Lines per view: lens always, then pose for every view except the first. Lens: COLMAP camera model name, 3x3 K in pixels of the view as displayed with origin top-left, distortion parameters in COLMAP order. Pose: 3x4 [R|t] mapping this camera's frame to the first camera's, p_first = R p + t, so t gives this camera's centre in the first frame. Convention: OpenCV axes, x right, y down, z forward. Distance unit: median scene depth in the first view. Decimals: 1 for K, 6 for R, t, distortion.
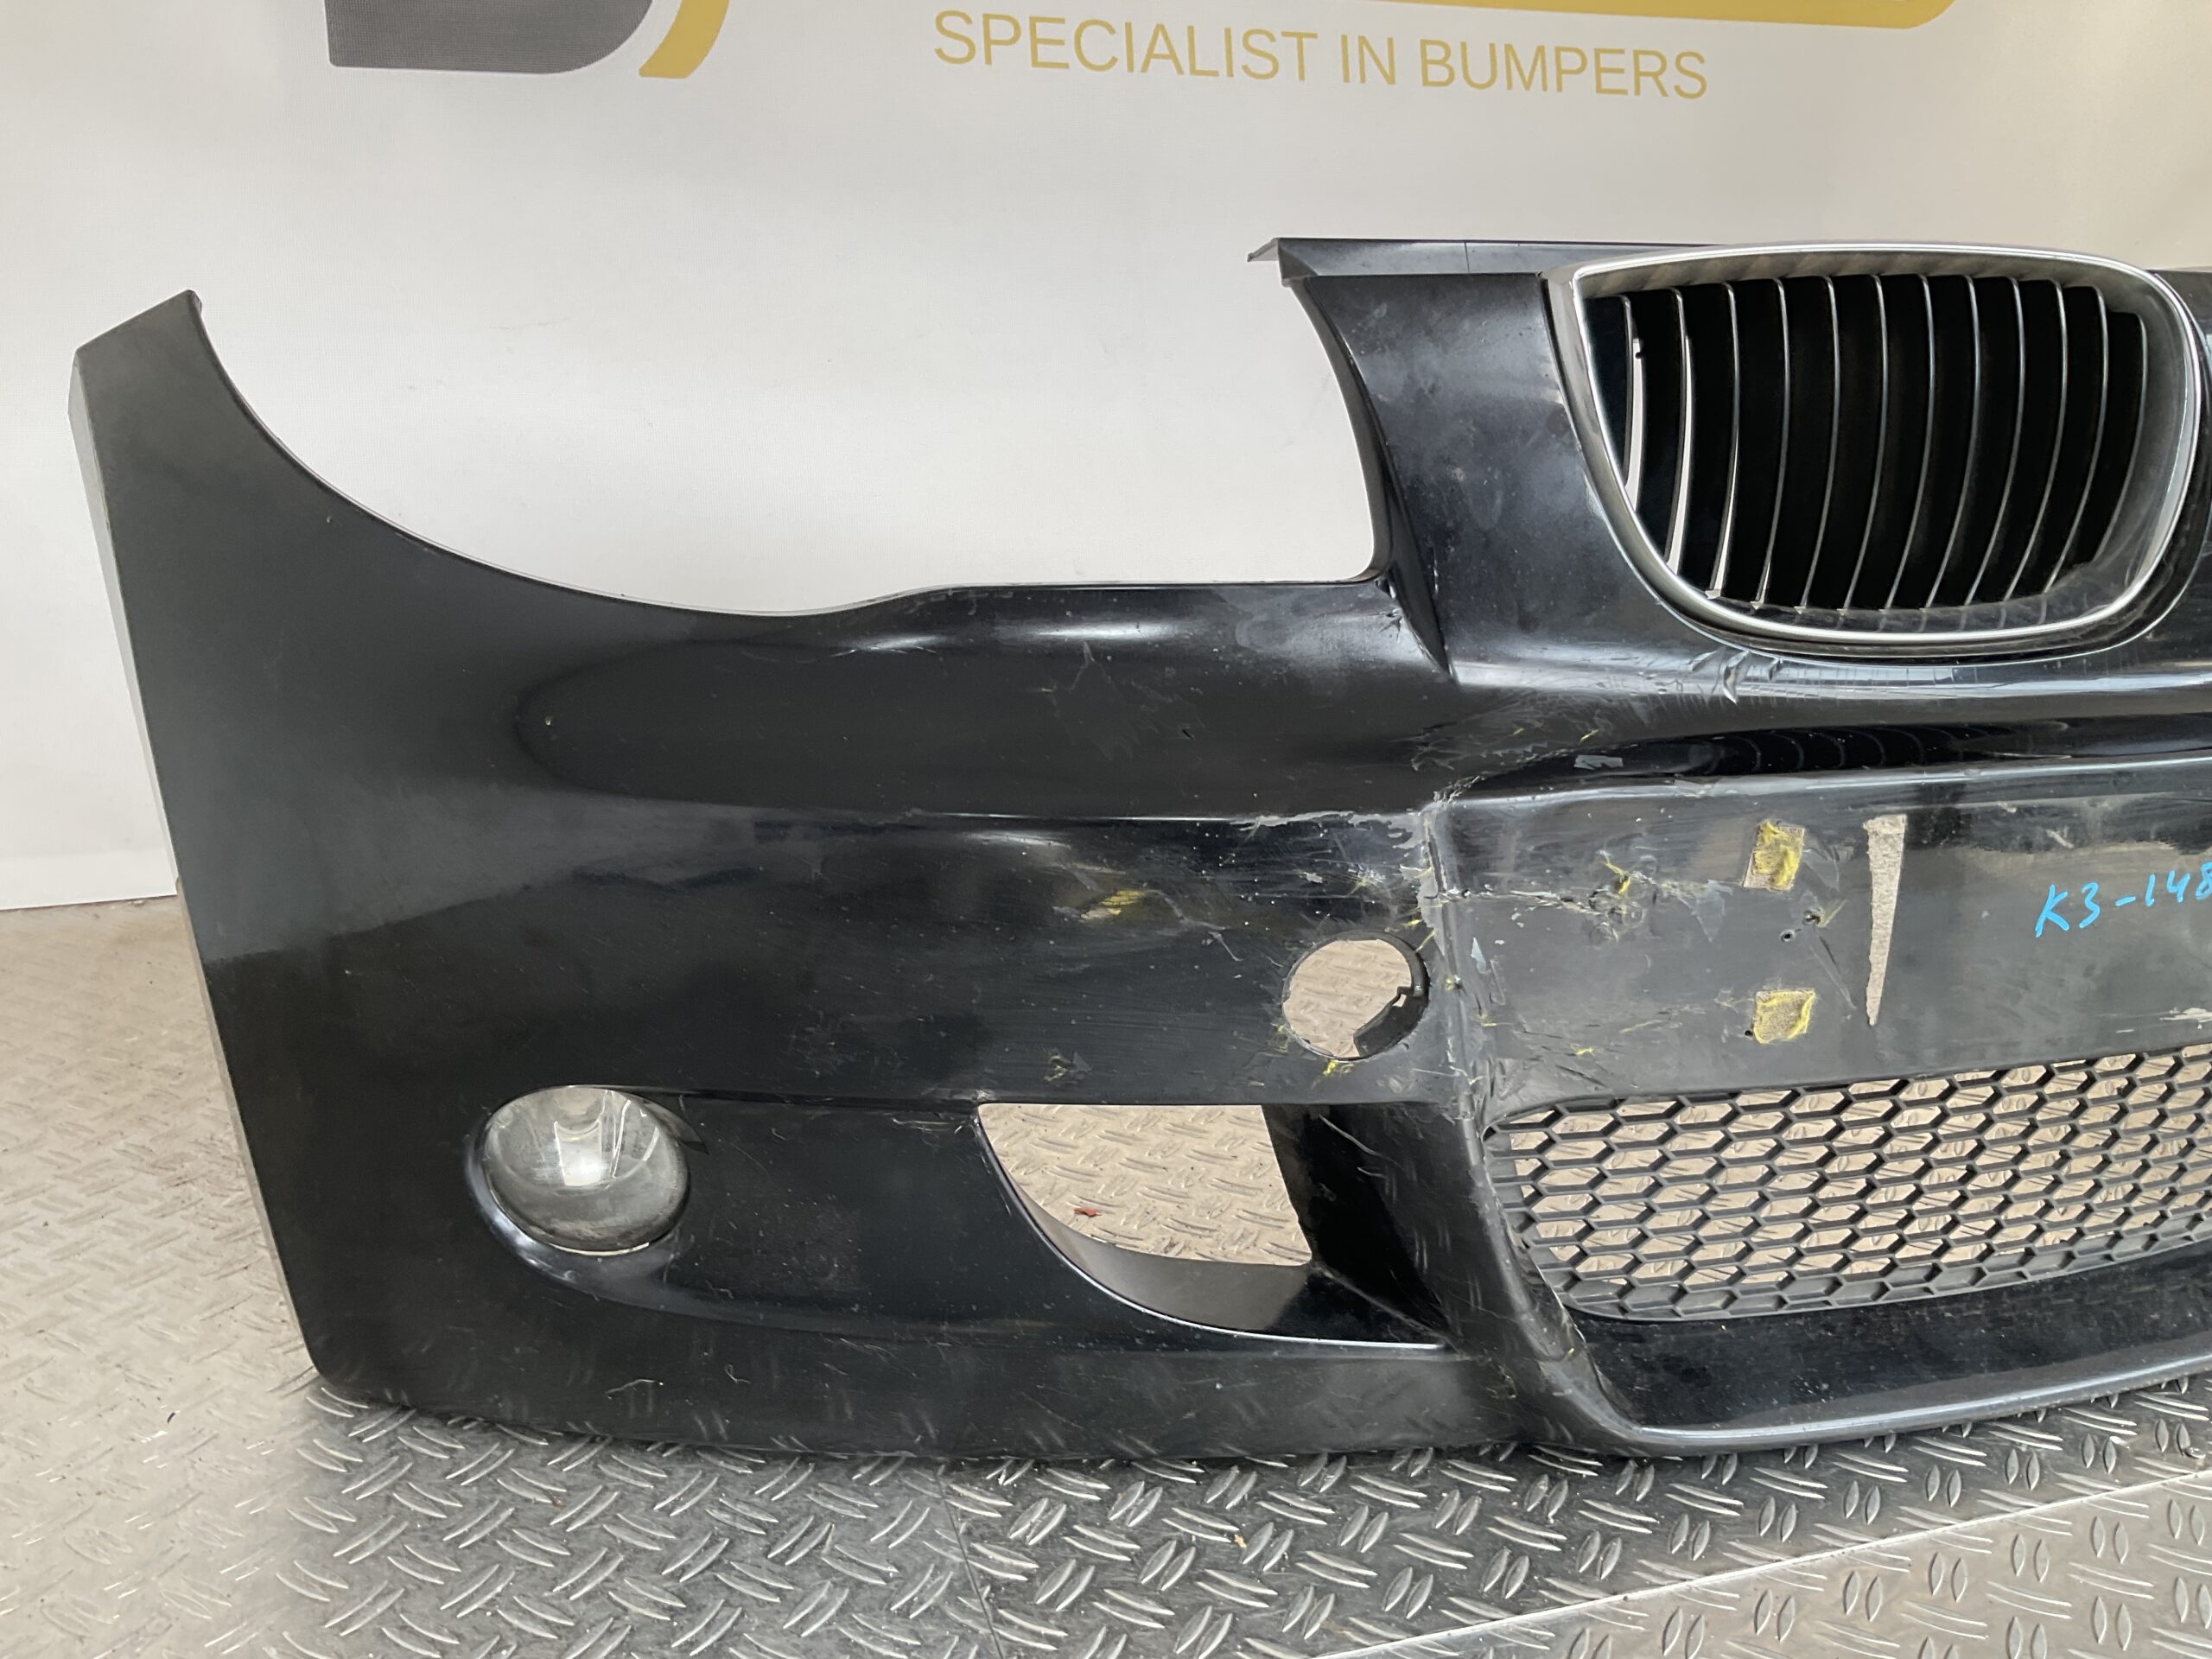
lens RADIAL K [[1827.9, 0, 1104.9], [0, 1827.9, 826.7], [0, 0, 1]] dist [0.069099, -0.143940]
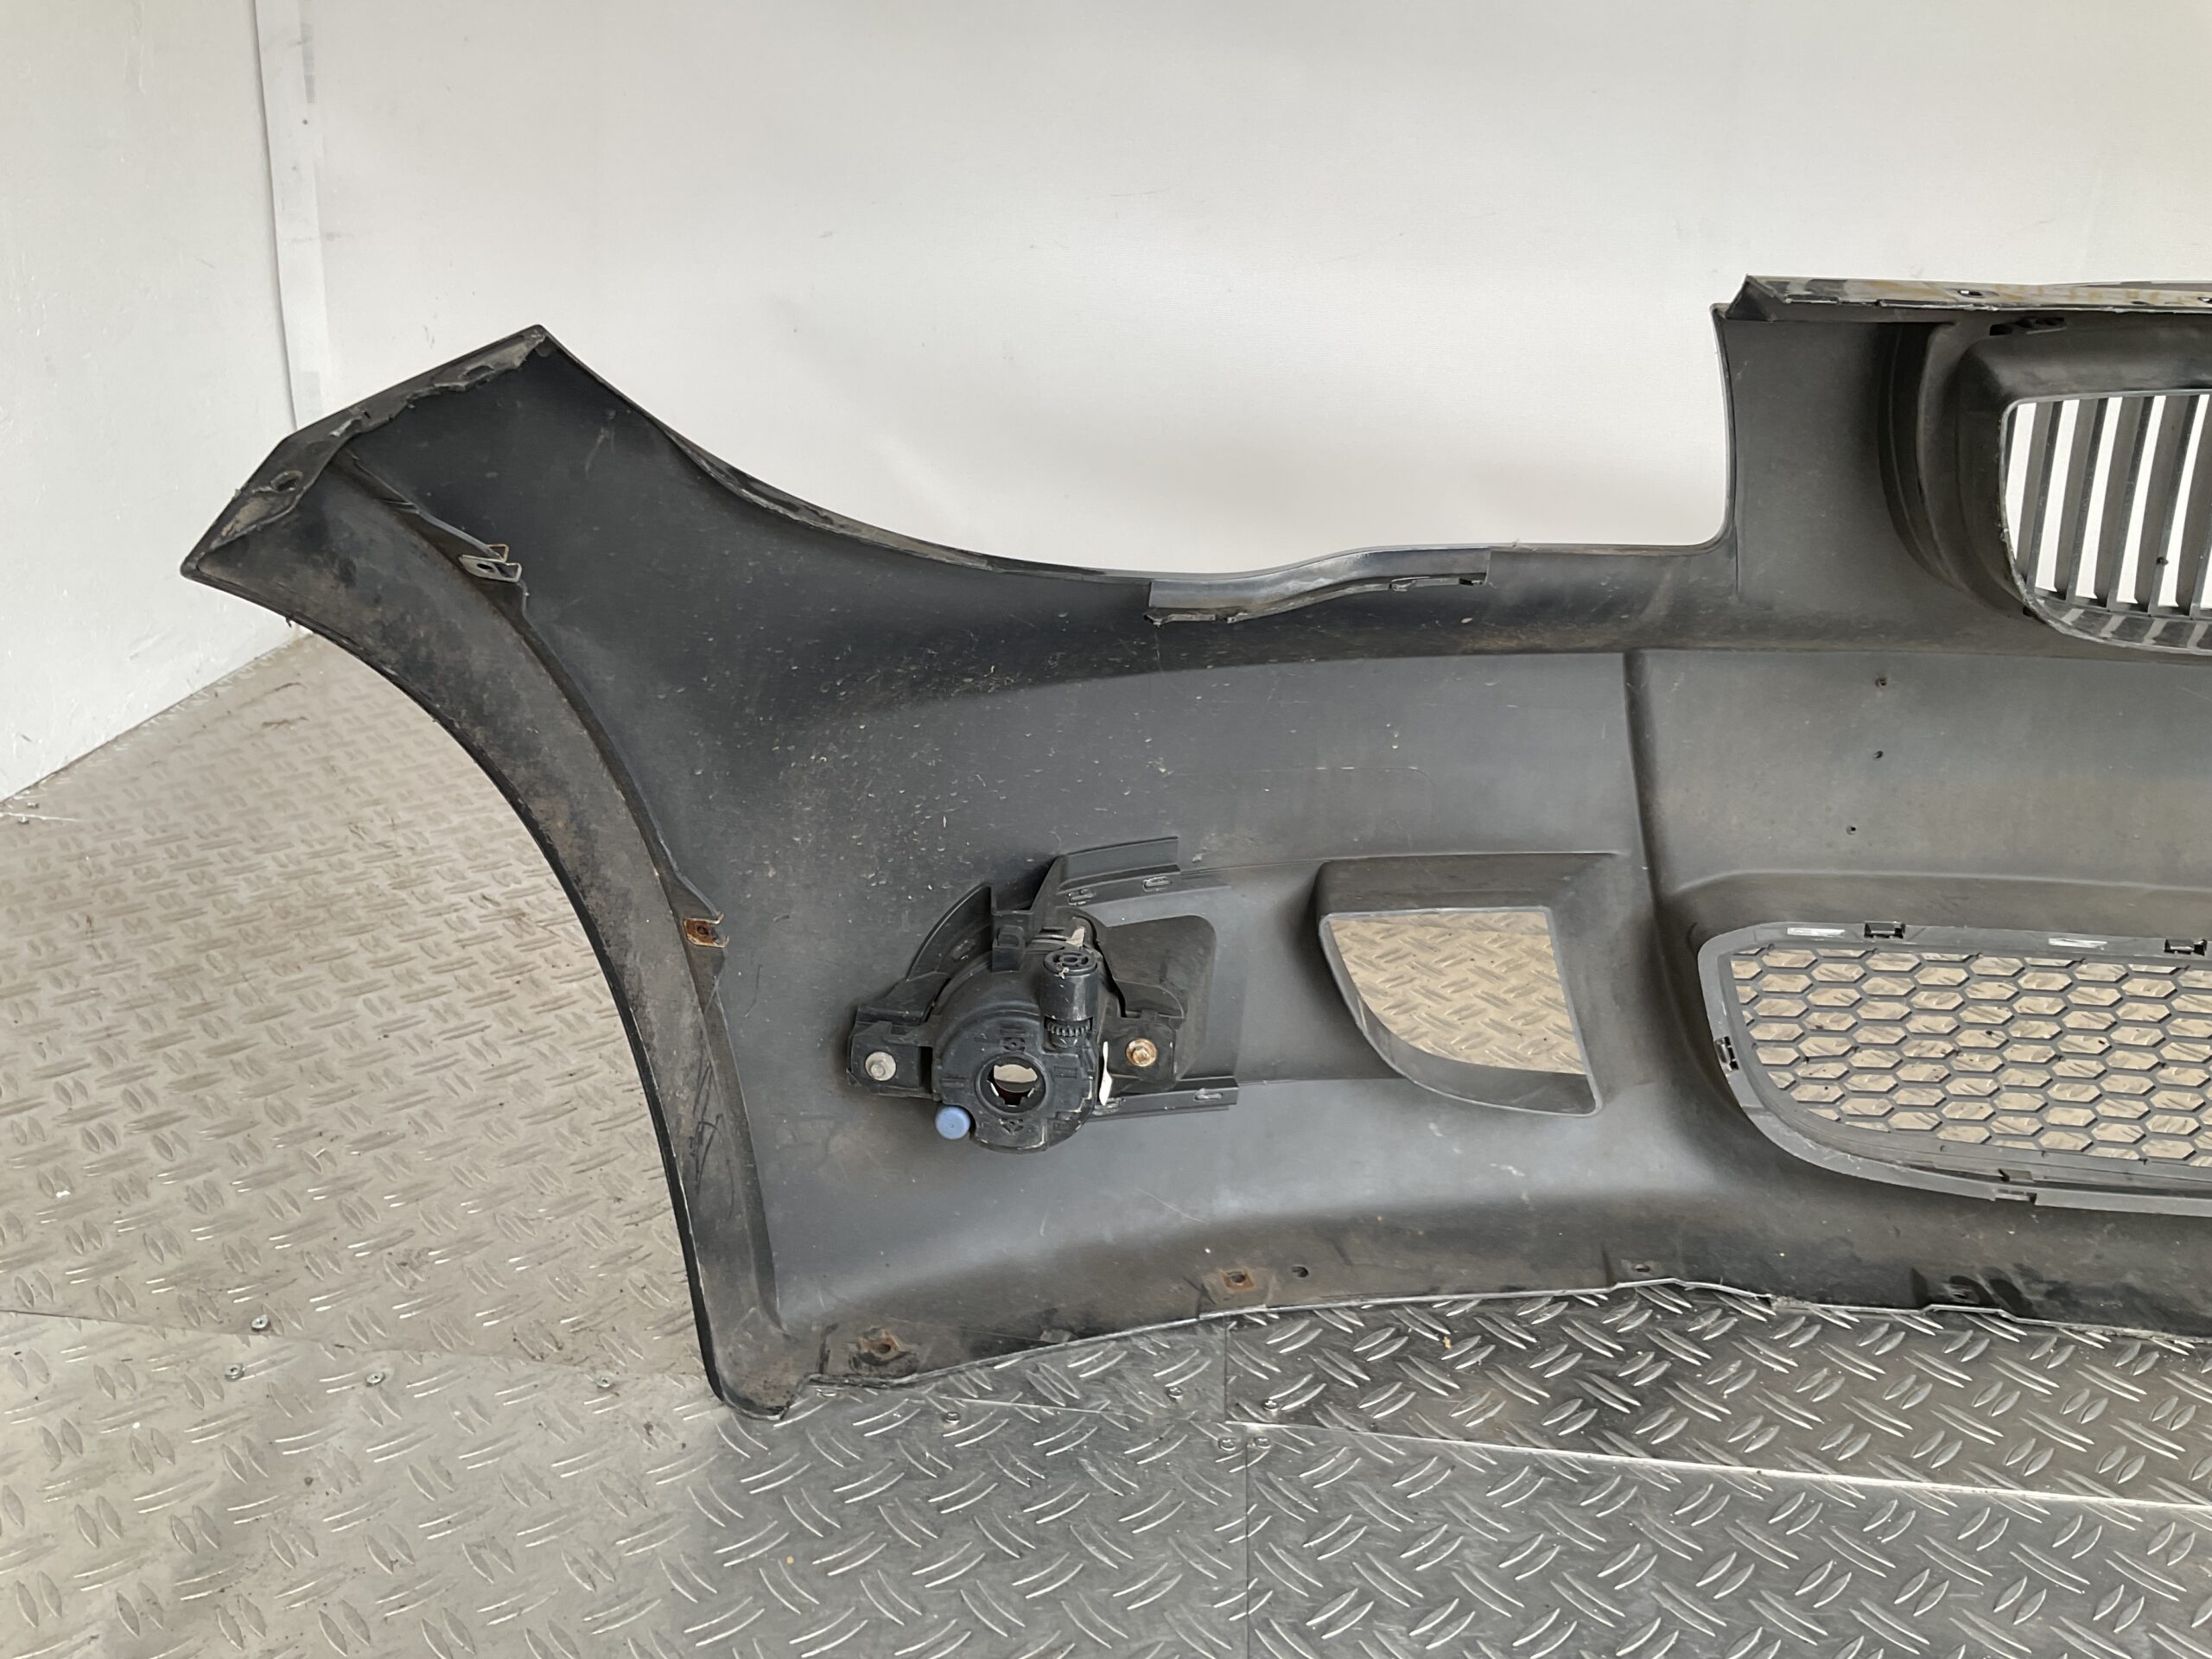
lens RADIAL K [[1827.9, 0, 1120.6], [0, 1827.9, 804.0], [0, 0, 1]] dist [0.069099, -0.143940]
pose [[0.931849, 0.158126, -0.326578, 0.210552], [-0.126284, 0.985112, 0.116647, -0.075099], [0.340161, -0.067456, 0.937945, -0.184830]]
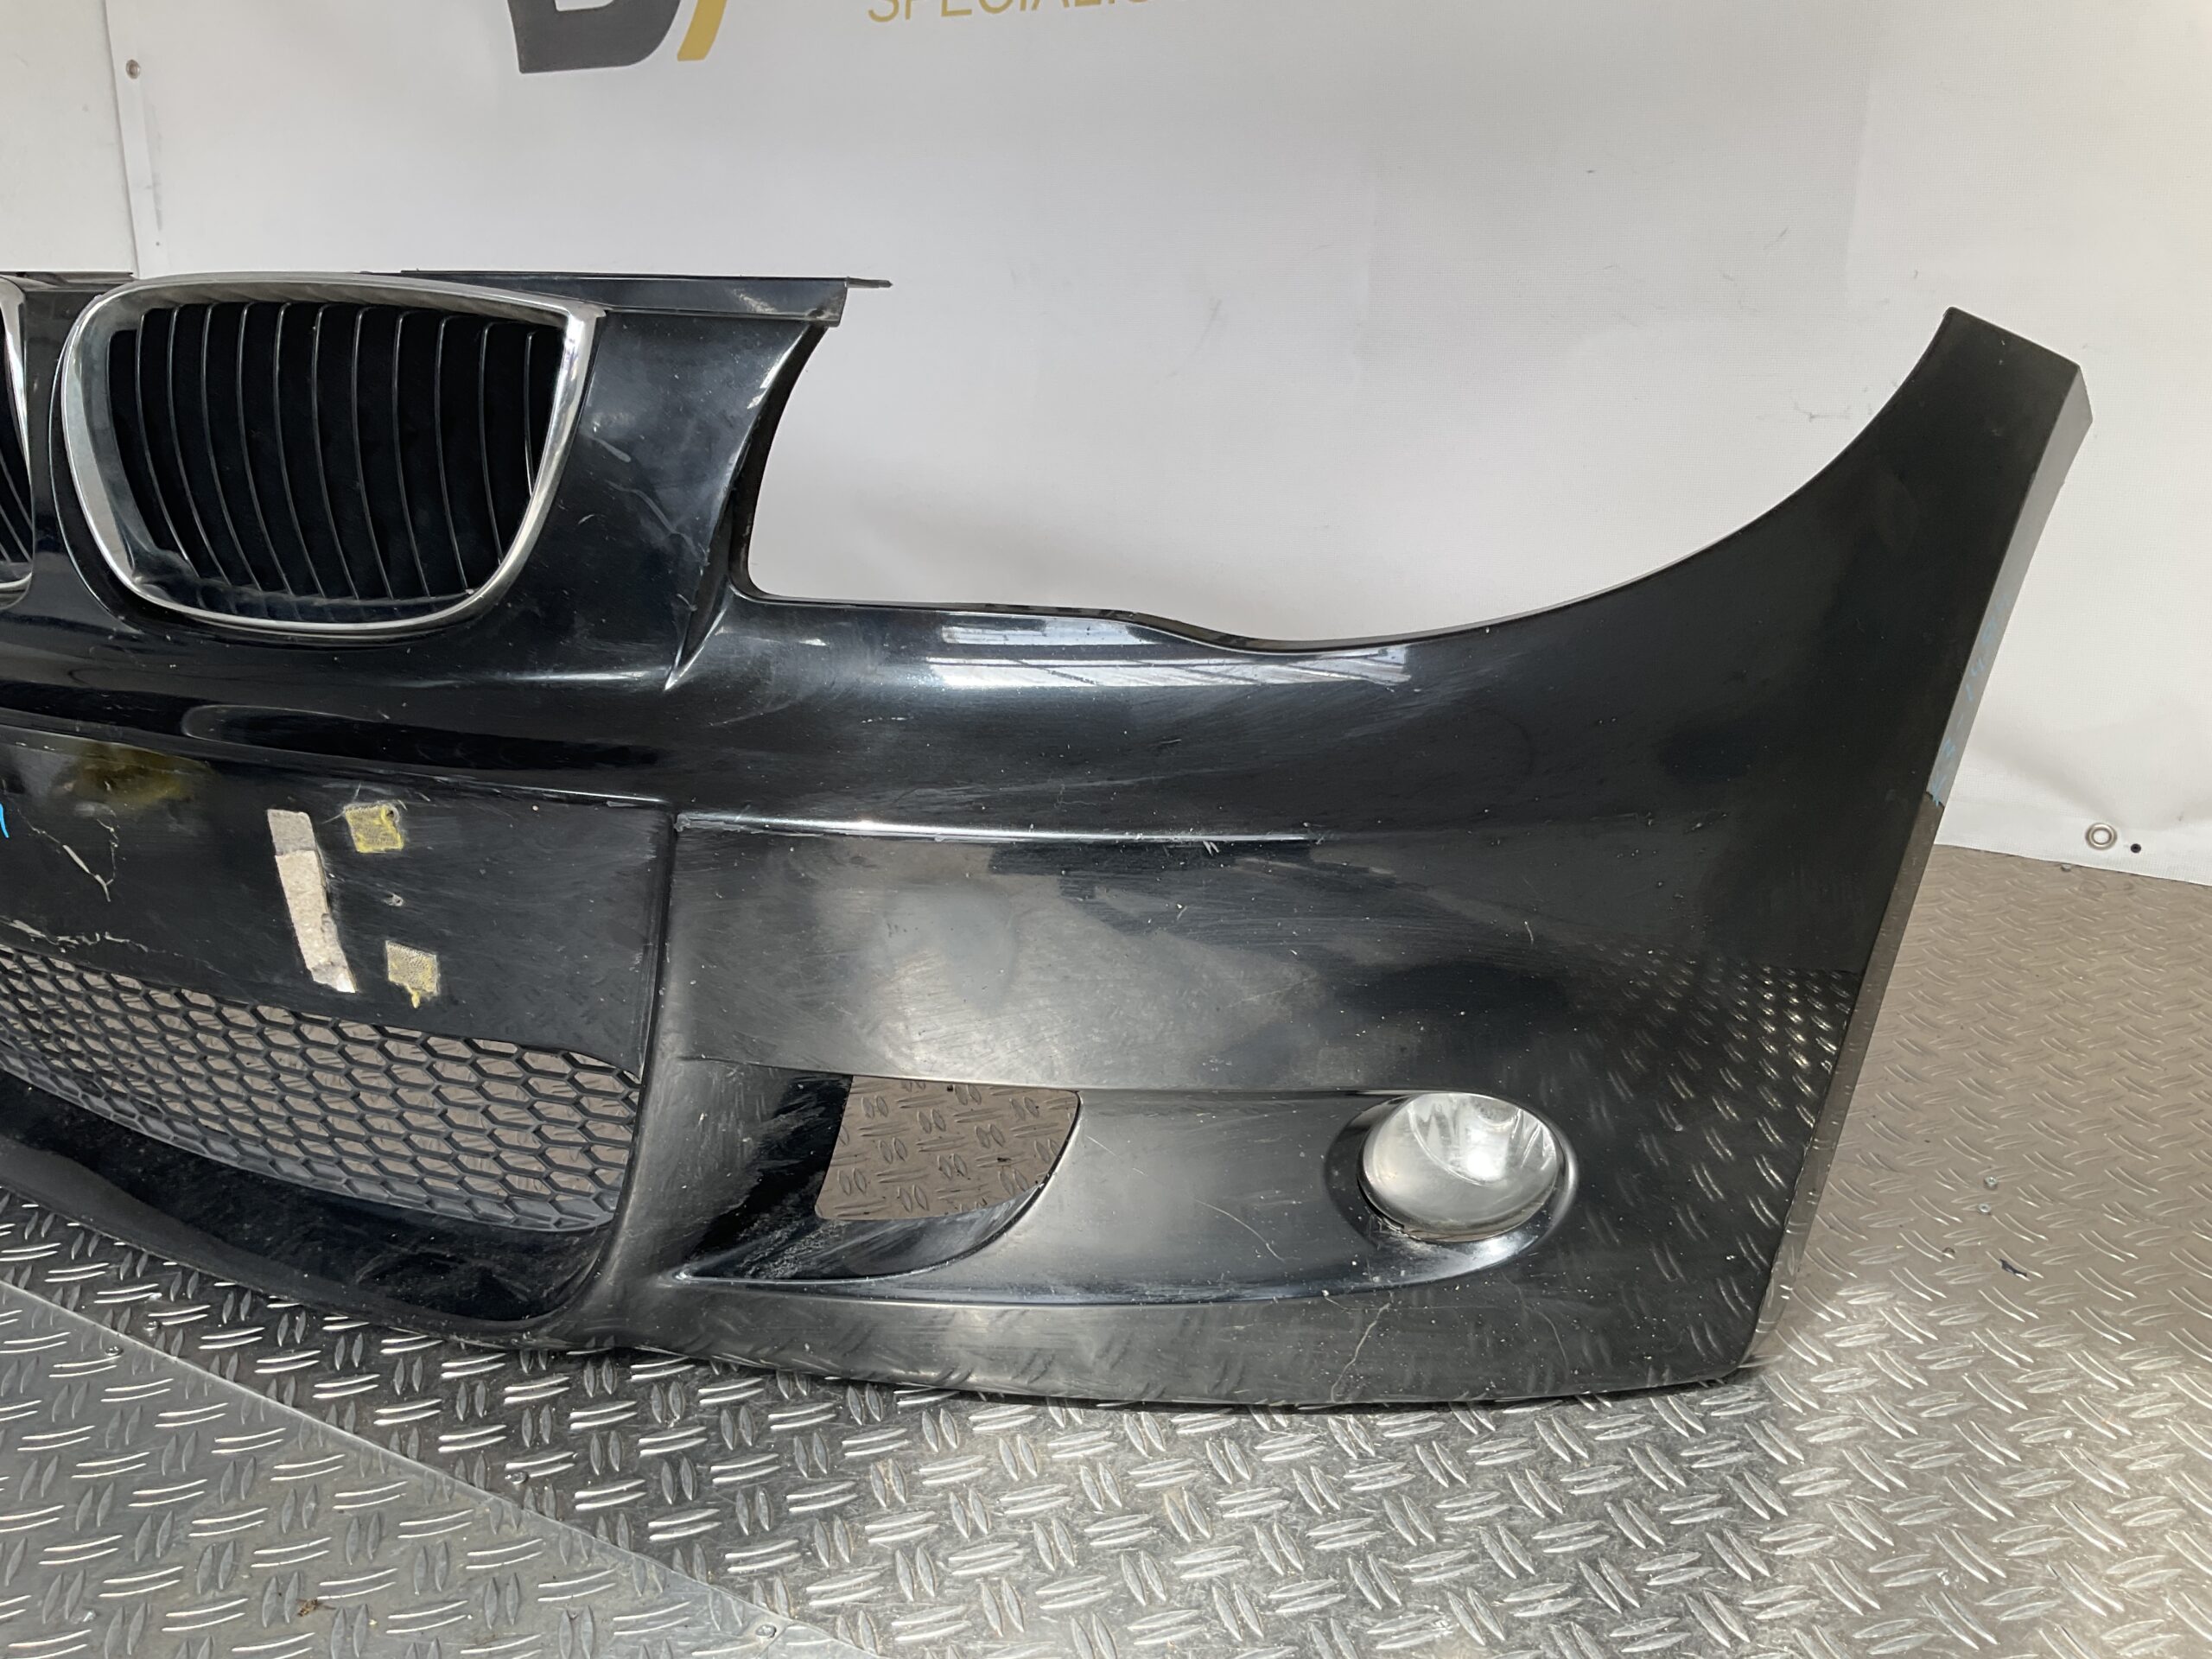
lens RADIAL K [[1827.9, 0, 1118.4], [0, 1827.9, 812.6], [0, 0, 1]] dist [0.069099, -0.143940]
pose [[0.696197, 0.204762, -0.688028, 1.883858], [-0.158105, 0.978657, 0.131273, -0.236762], [0.700223, 0.017388, 0.713712, 0.647731]]
